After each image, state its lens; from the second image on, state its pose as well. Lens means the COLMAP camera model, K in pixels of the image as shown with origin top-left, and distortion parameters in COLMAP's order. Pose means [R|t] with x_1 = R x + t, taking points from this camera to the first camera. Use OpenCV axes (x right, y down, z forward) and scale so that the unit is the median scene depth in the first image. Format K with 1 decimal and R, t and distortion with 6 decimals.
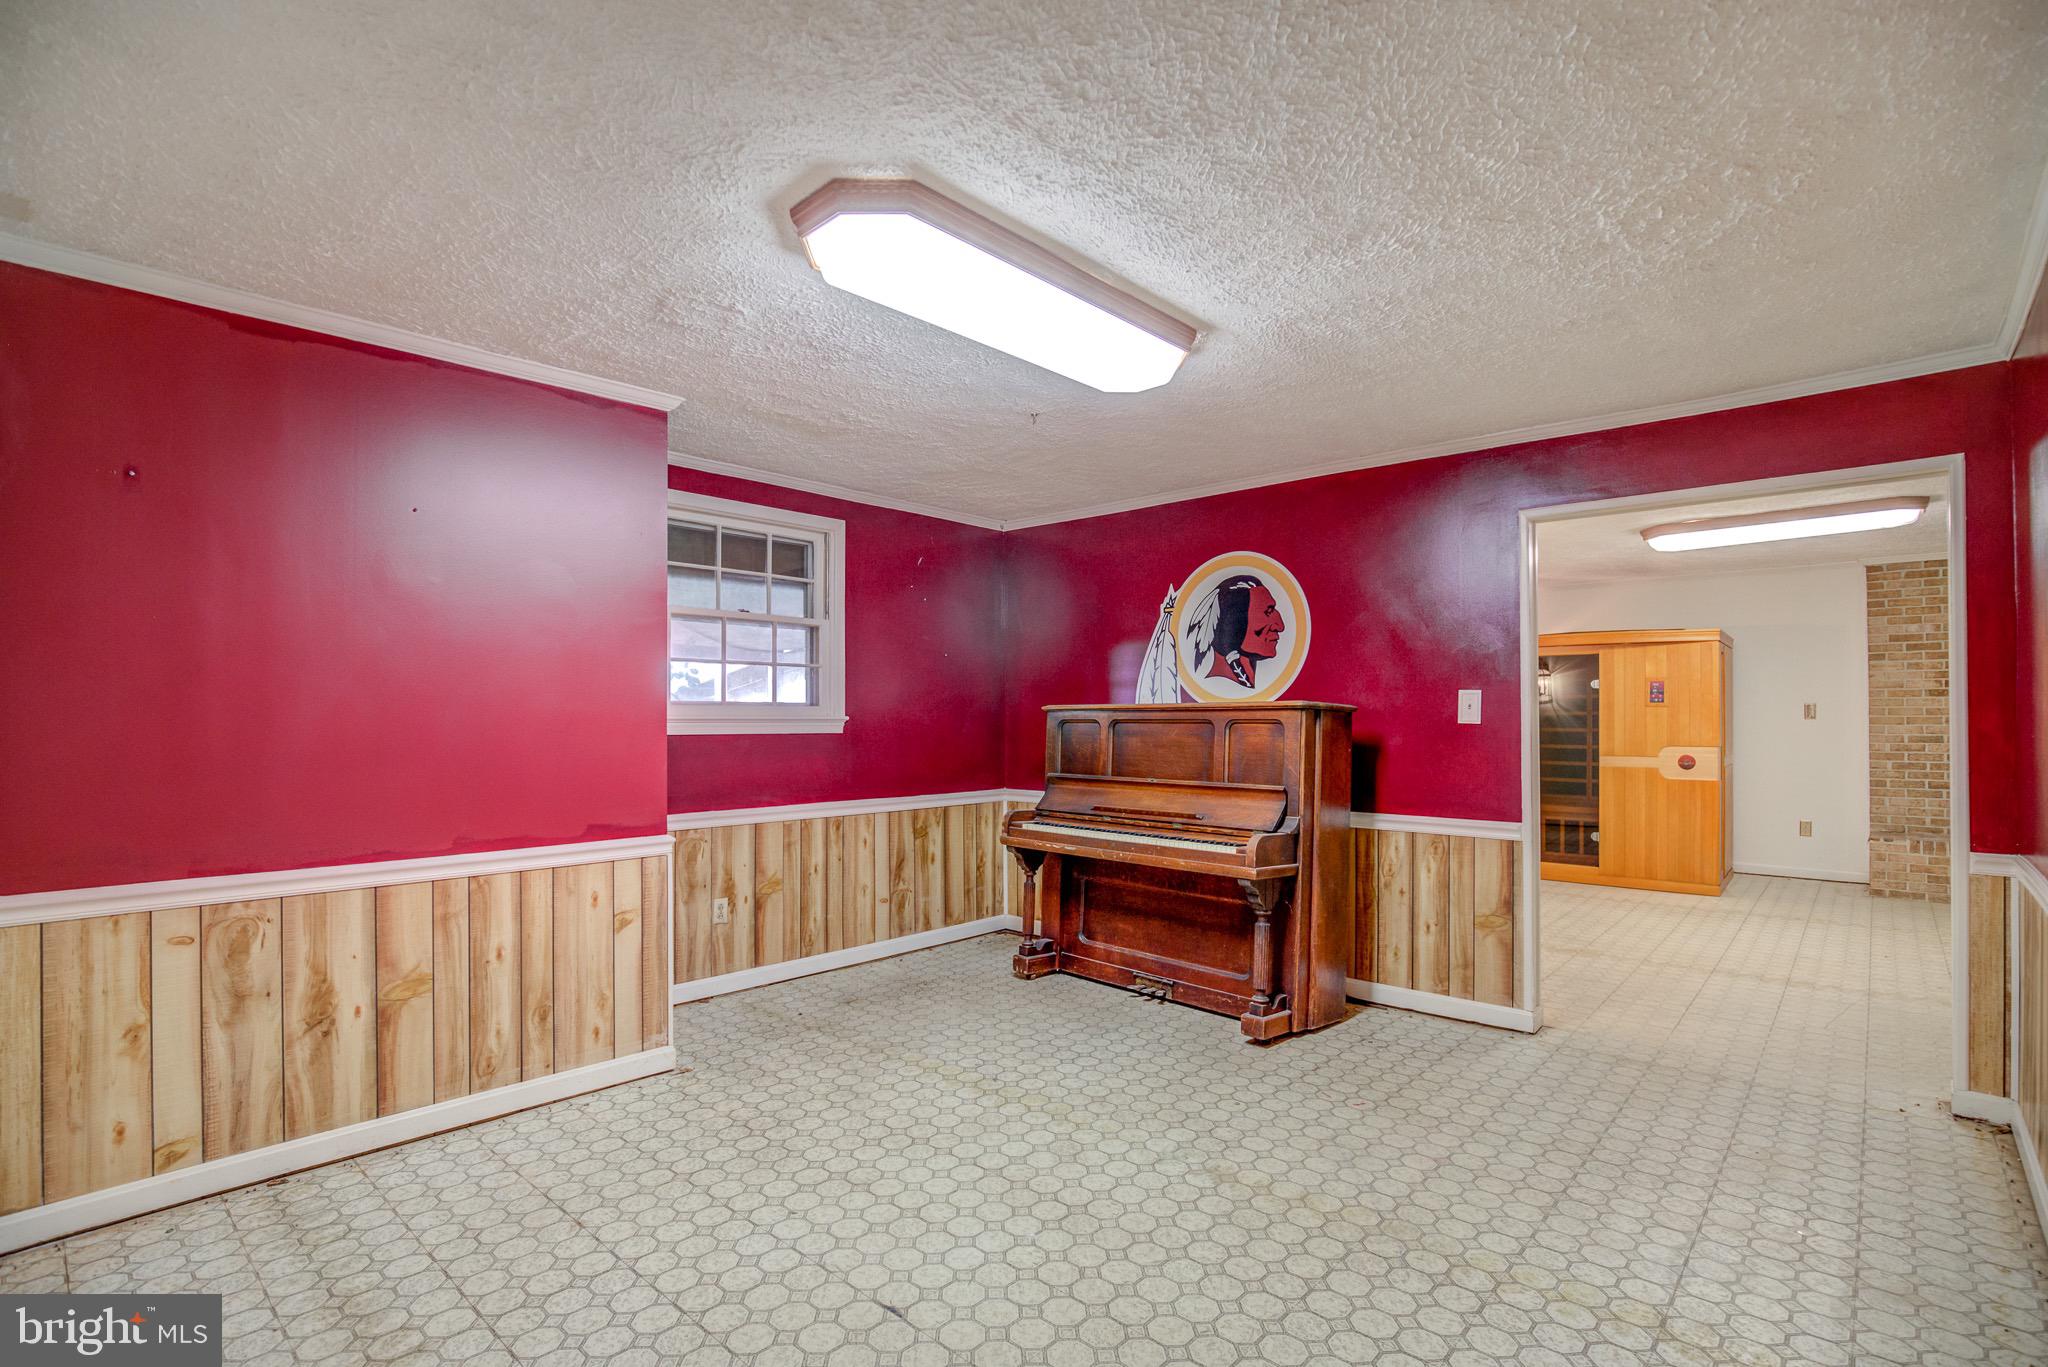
lens RADIAL K [[948.8, 0, 1019.8], [0, 948.8, 700.7], [0, 0, 1]] dist [-0.030486, 0.001042]
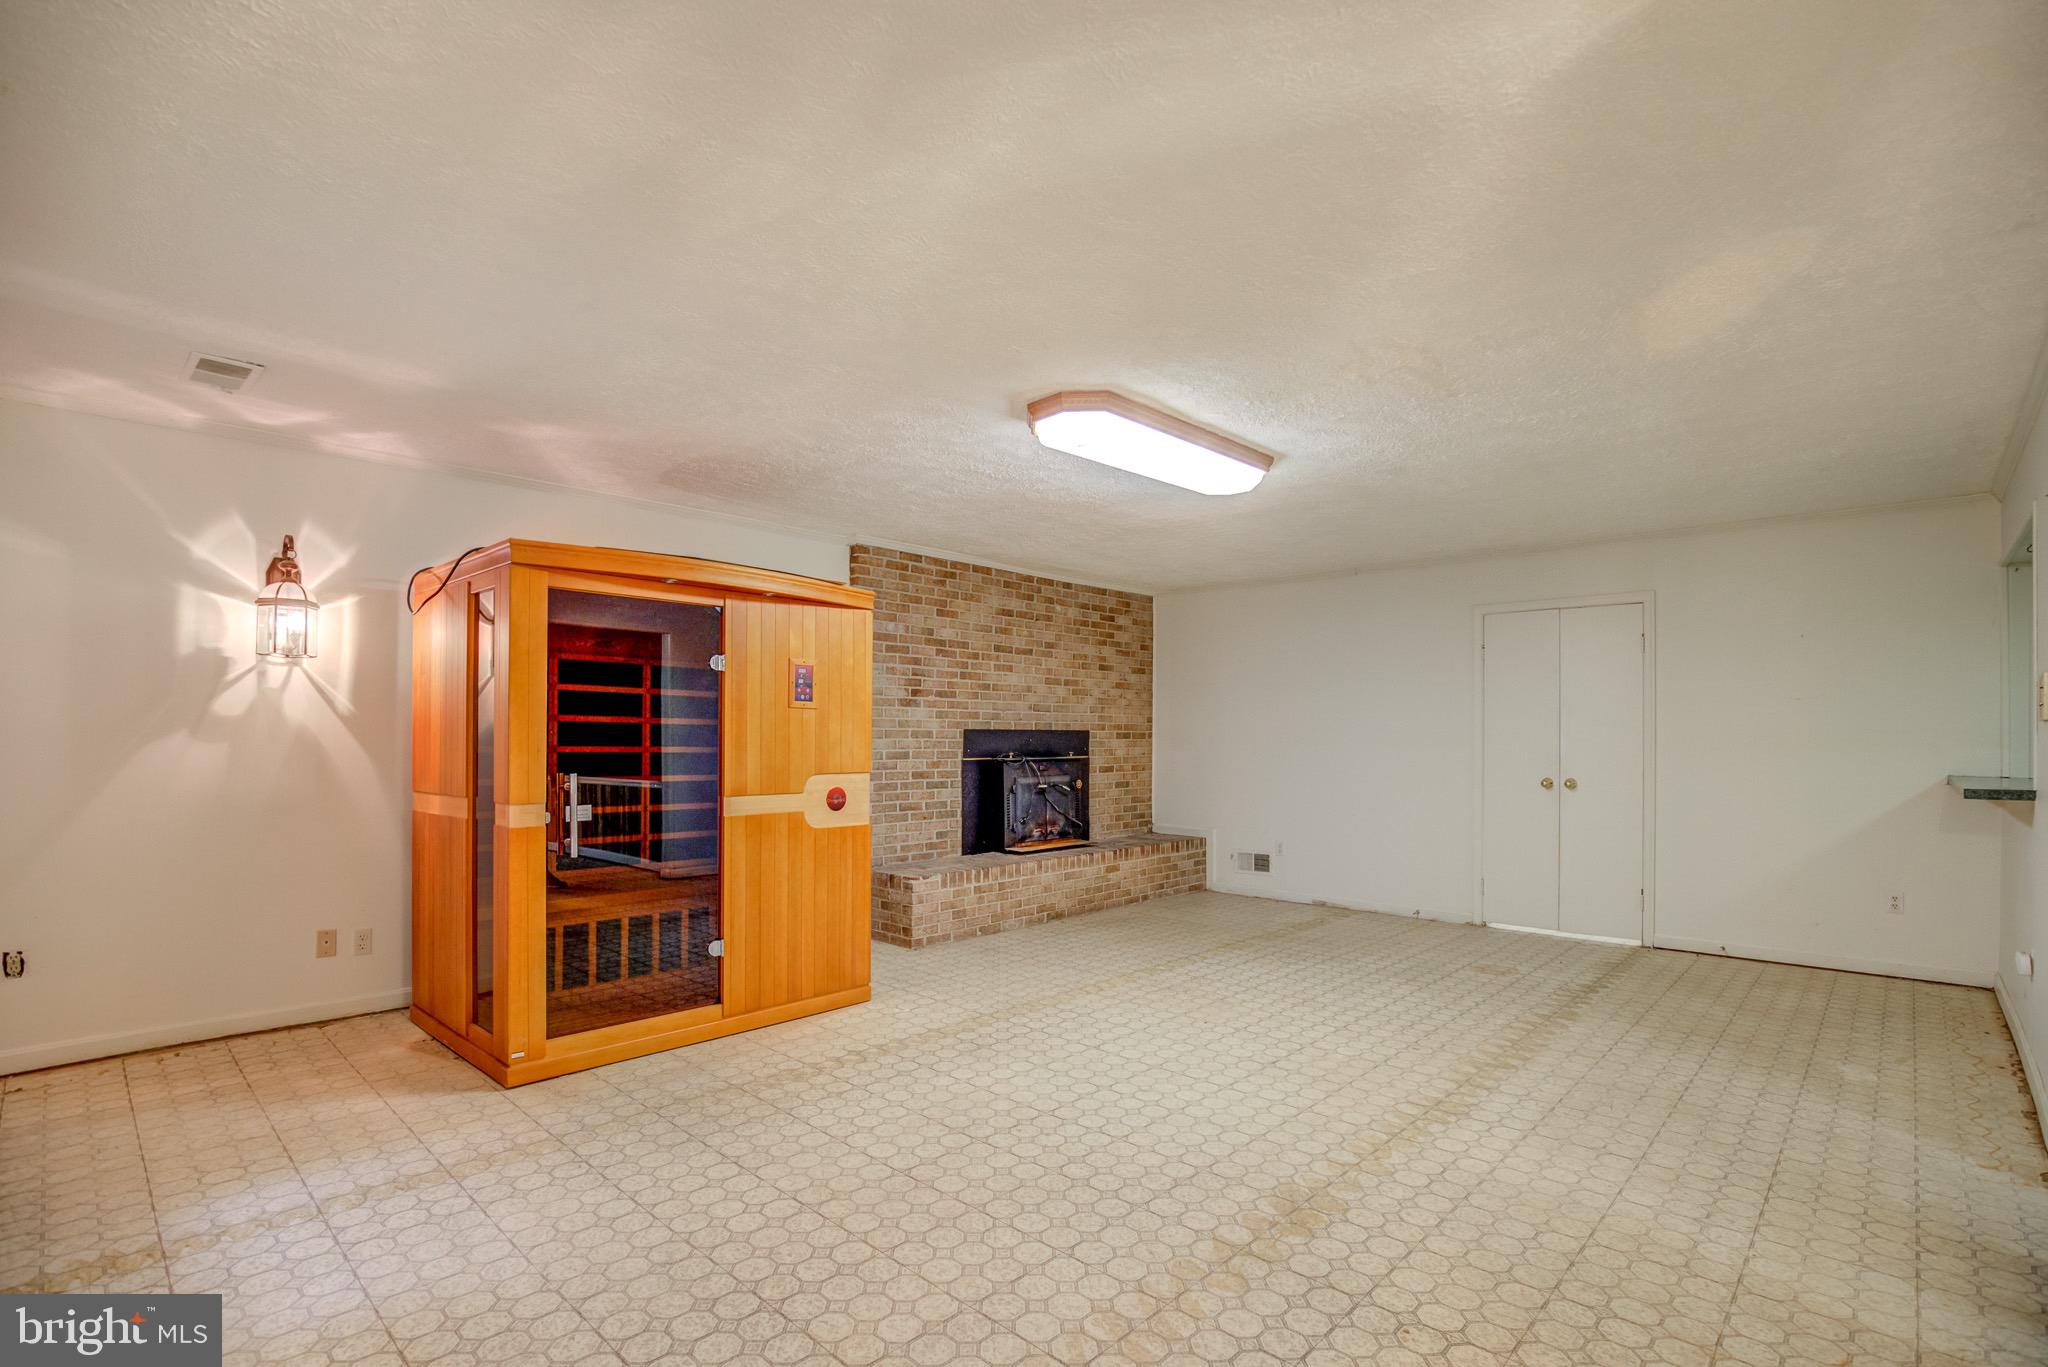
lens RADIAL K [[948.8, 0, 1017.4], [0, 948.8, 735.2], [0, 0, 1]] dist [-0.030486, 0.001042]
pose [[0.022316, 0.003444, 0.999745, 0.085937], [-0.013221, 0.999908, -0.003149, 0.023679], [-0.999664, -0.013147, 0.022360, 0.848350]]
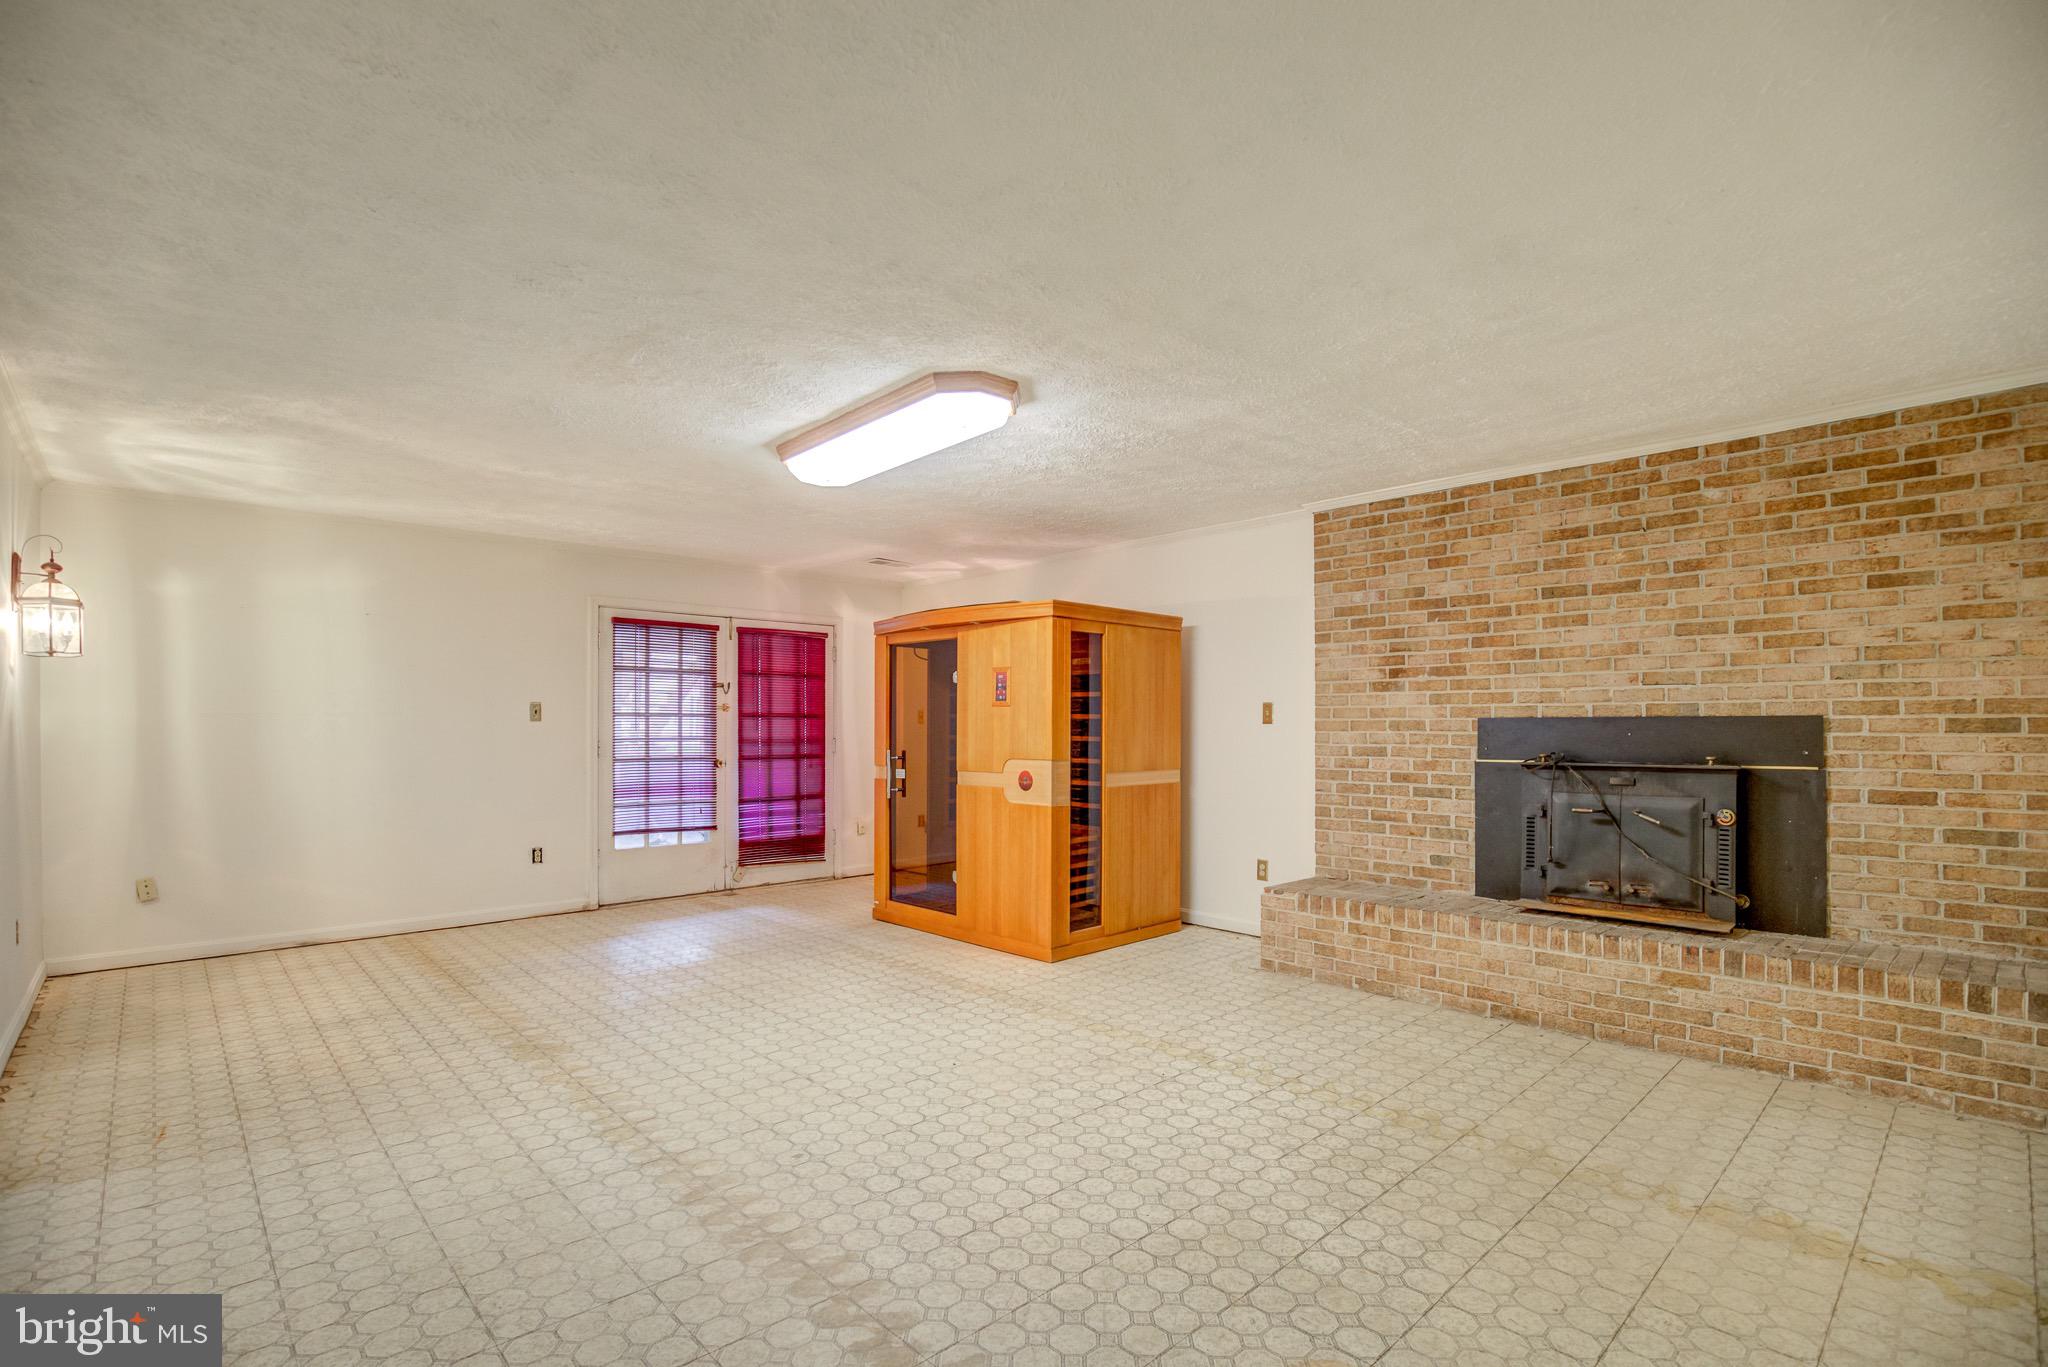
lens RADIAL K [[948.8, 0, 1043.9], [0, 948.8, 726.2], [0, 0, 1]] dist [-0.030486, 0.001042]
pose [[0.998277, 0.002418, -0.058621, 0.756400], [-0.001986, 0.999970, 0.007429, 0.016921], [0.058637, -0.007300, 0.998253, 0.245255]]
